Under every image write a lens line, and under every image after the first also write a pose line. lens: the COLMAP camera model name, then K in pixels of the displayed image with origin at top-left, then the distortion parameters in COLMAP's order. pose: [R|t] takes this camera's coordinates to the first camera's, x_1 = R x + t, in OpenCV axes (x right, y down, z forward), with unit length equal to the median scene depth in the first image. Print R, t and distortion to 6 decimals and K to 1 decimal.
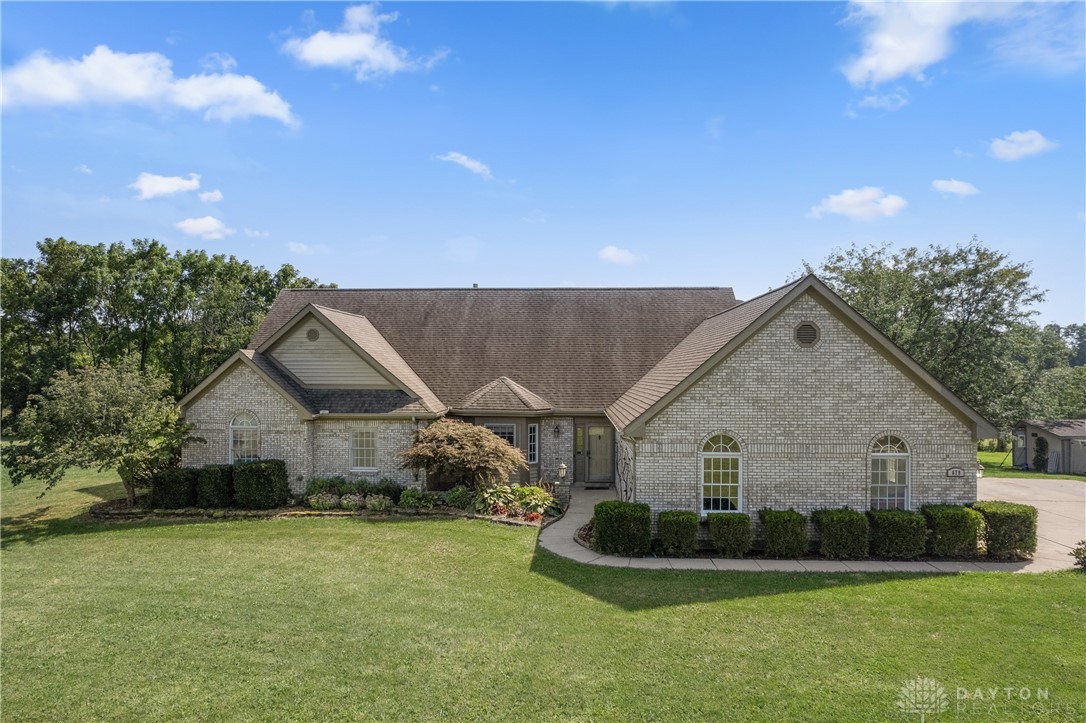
lens RADIAL K [[707.8, 0, 543.0], [0, 707.8, 361.5], [0, 0, 1]] dist [-0.059528, 0.000147]
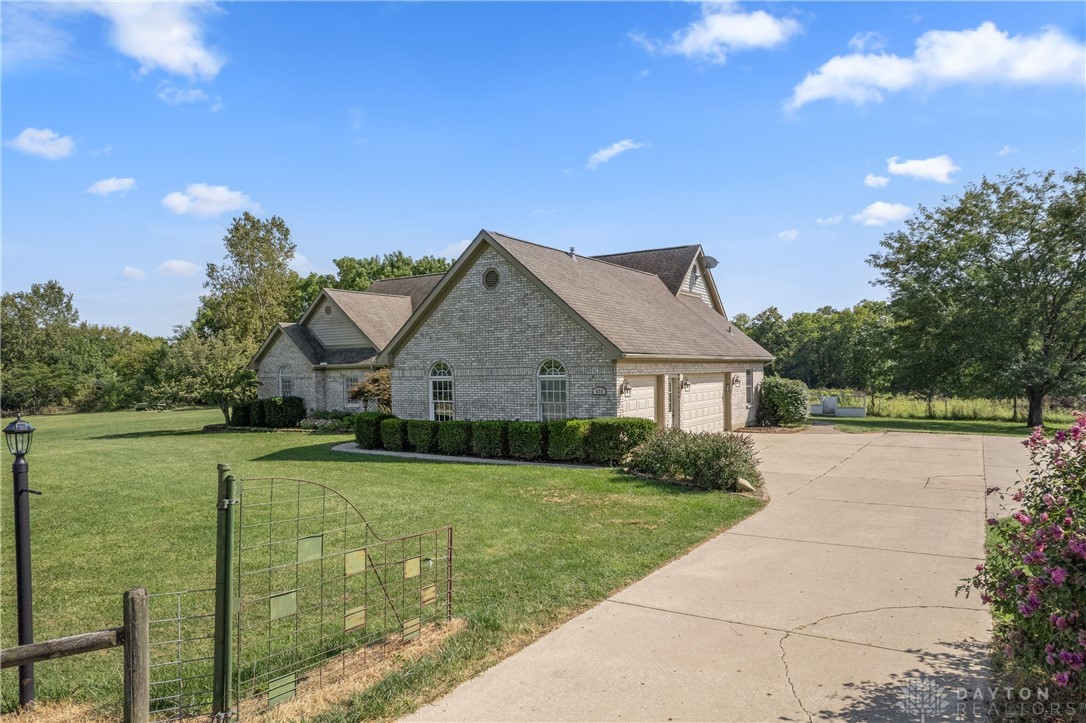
lens RADIAL K [[707.8, 0, 543.0], [0, 707.8, 361.5], [0, 0, 1]] dist [-0.059528, 0.000147]
pose [[0.877021, -0.024549, -0.479824, 1.037875], [0.031131, 0.999499, 0.005765, 0.100277], [0.479441, -0.019994, 0.877346, -0.044896]]
